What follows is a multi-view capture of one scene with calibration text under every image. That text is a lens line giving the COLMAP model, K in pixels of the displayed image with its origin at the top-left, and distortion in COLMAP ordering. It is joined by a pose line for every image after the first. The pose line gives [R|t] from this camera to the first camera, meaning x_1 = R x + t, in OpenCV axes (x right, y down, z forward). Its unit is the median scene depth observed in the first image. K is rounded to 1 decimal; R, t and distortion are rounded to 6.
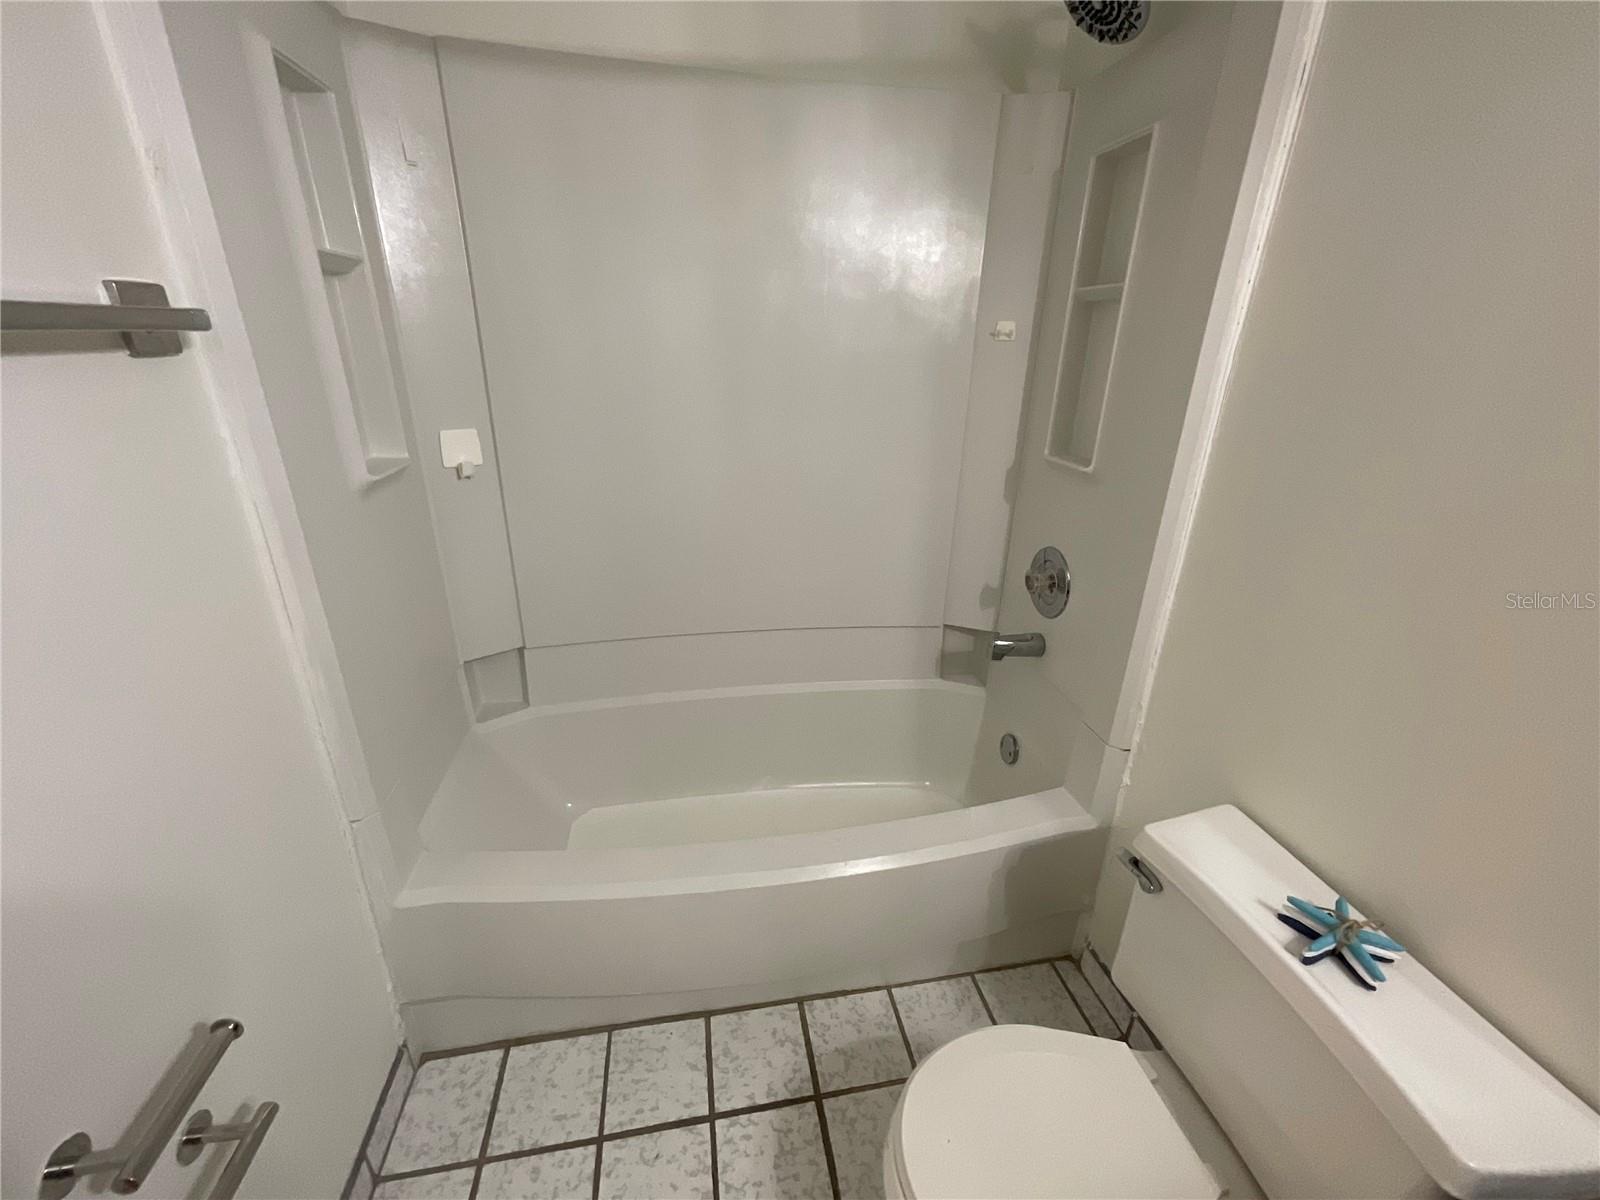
lens RADIAL K [[654.6, 0, 794.5], [0, 654.6, 596.9], [0, 0, 1]] dist [0.000511, 0.000740]
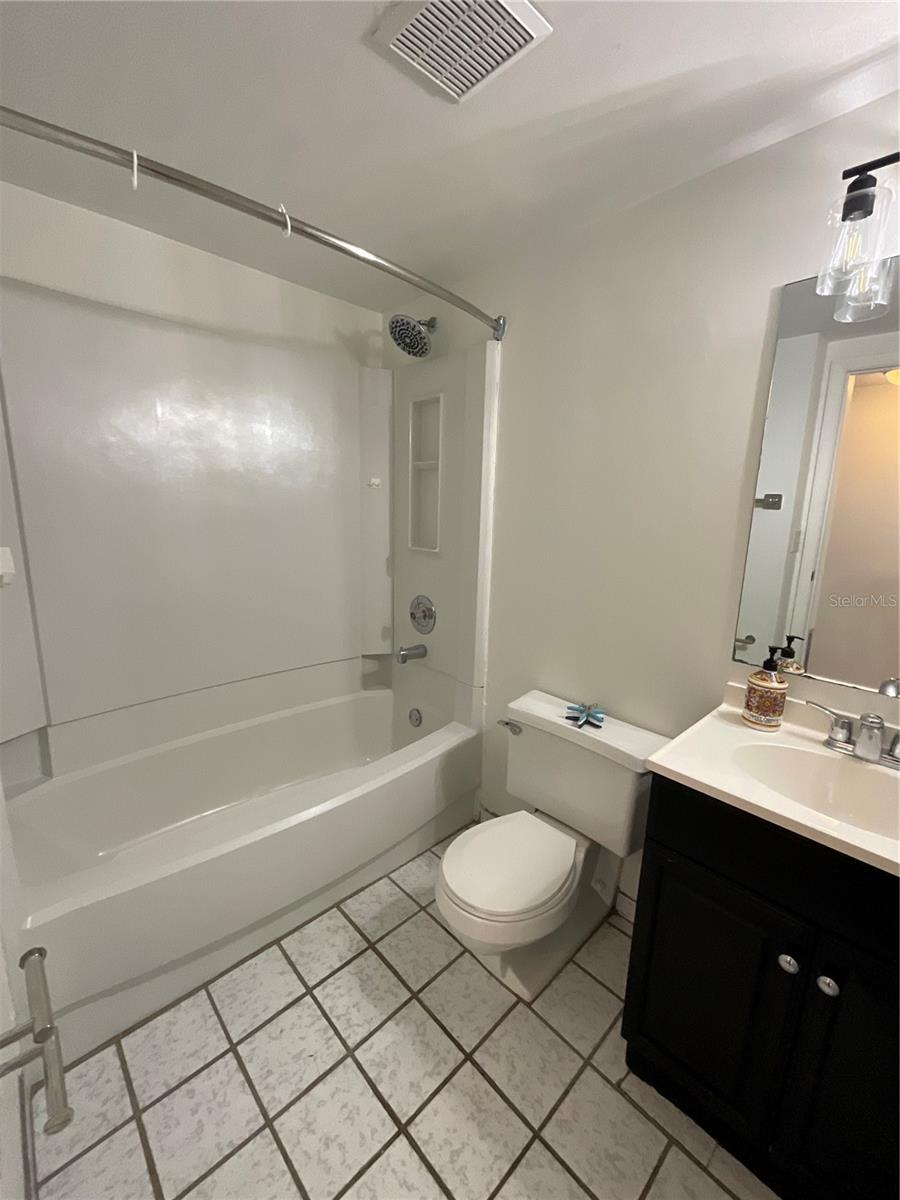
lens RADIAL K [[490.9, 0, 450.6], [0, 490.9, 598.0], [0, 0, 1]] dist [0.000511, 0.000740]
pose [[0.833348, -0.103677, 0.542938, -0.317226], [0.195772, 0.973941, -0.114509, 0.116857], [-0.516918, 0.201718, 0.831929, -0.208245]]
